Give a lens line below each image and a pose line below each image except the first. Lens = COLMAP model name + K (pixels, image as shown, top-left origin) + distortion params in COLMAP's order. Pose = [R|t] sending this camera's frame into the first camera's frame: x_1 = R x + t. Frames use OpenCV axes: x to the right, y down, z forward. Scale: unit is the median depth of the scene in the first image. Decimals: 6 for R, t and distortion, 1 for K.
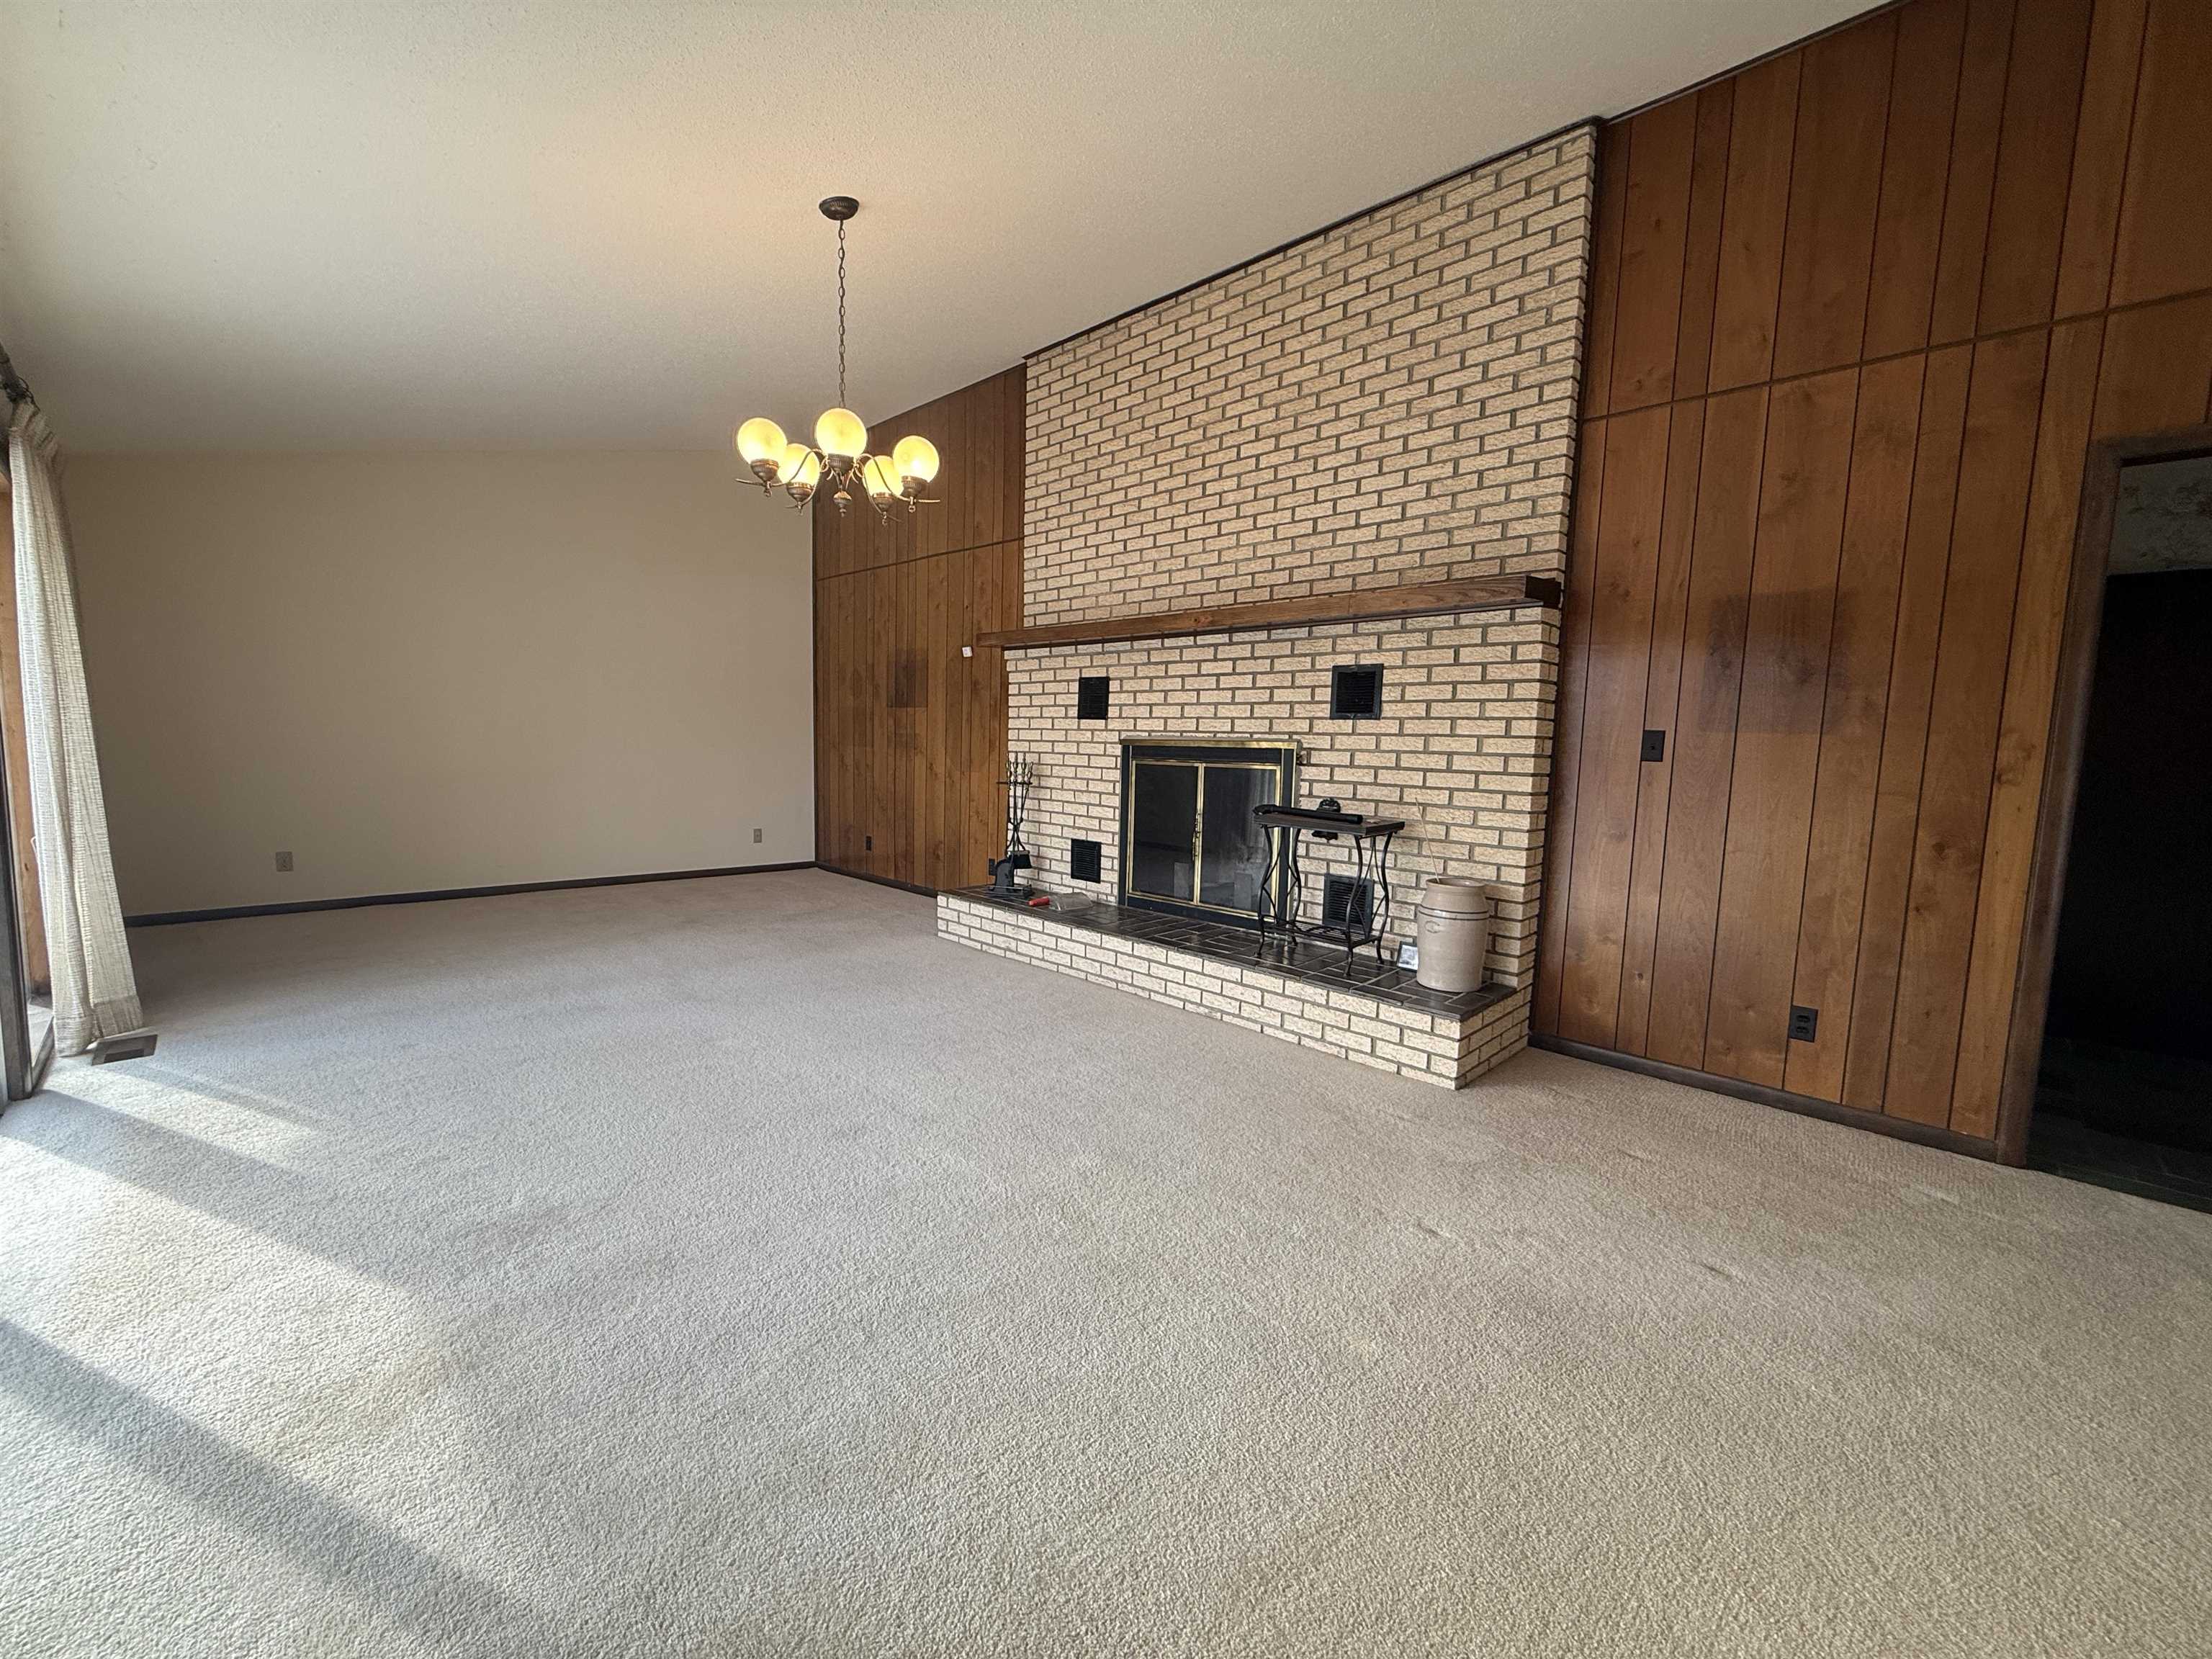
lens RADIAL K [[886.9, 0, 1104.3], [0, 886.9, 834.5], [0, 0, 1]] dist [0.001061, 0.000794]
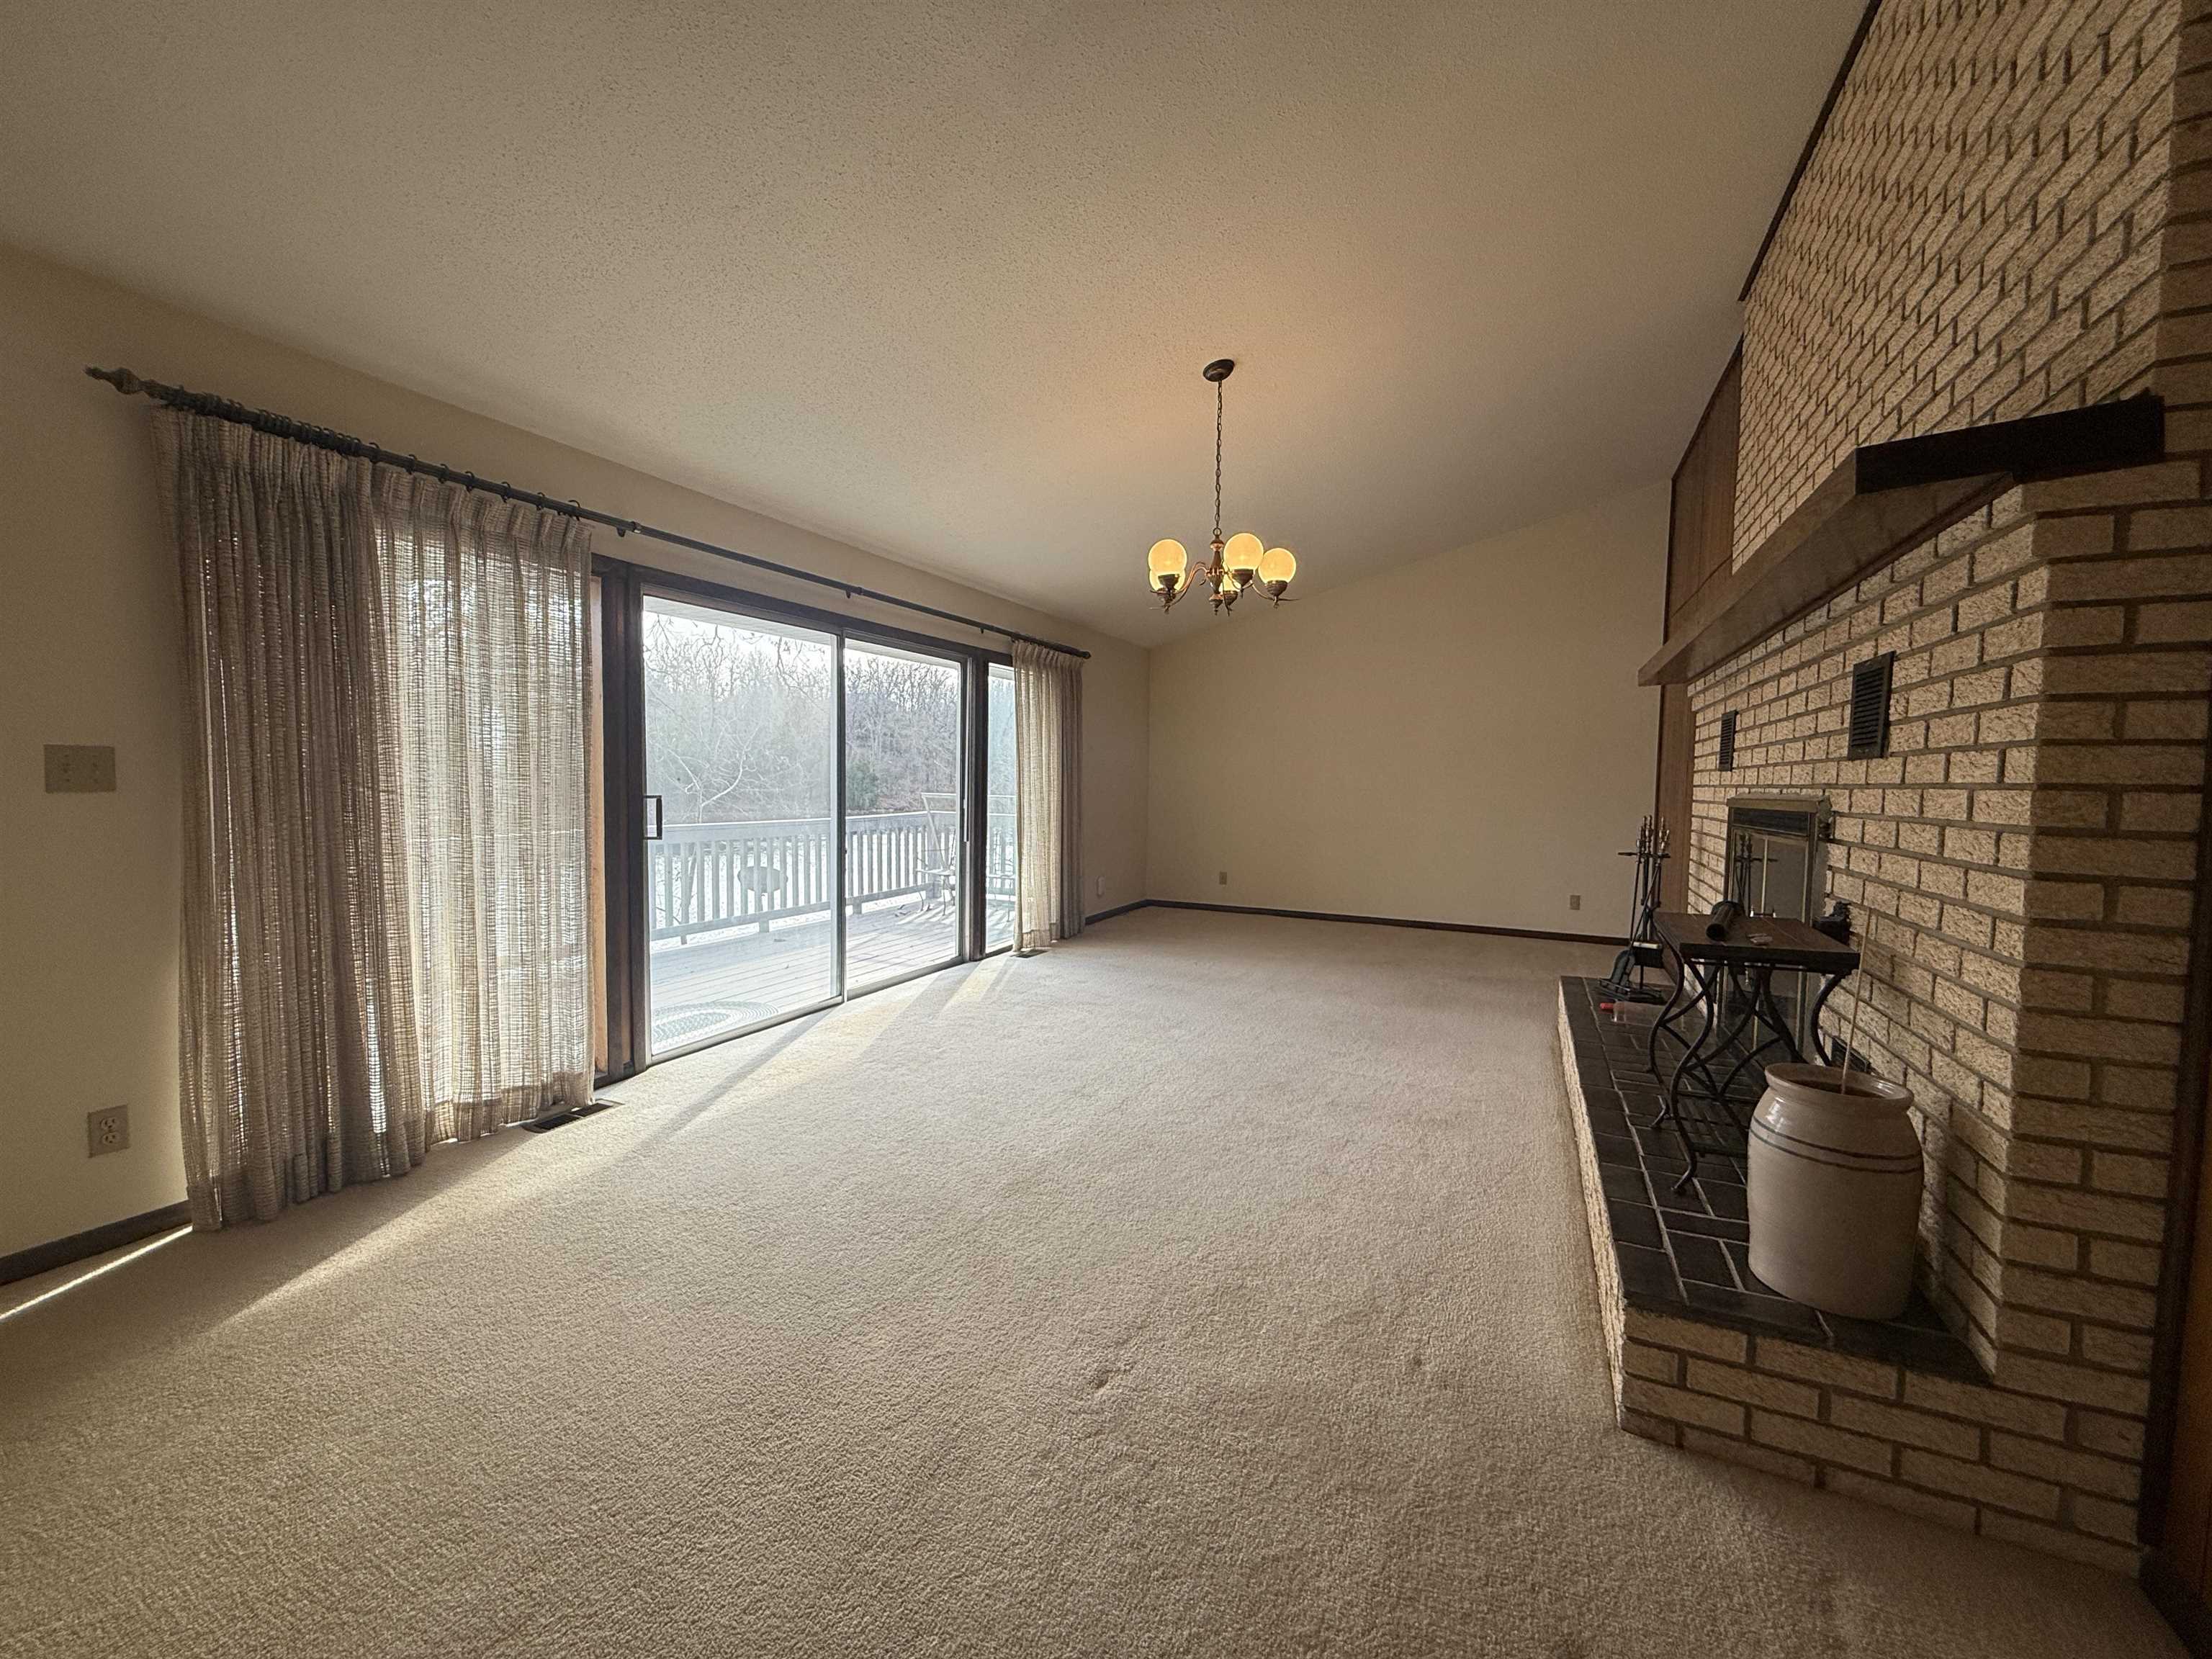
lens RADIAL K [[886.9, 0, 1095.7], [0, 886.9, 833.2], [0, 0, 1]] dist [0.001061, 0.000794]
pose [[0.315807, 0.034889, -0.948182, 0.650063], [-0.106542, 0.994308, 0.001101, -0.035394], [0.942823, 0.100673, 0.317726, 0.390381]]
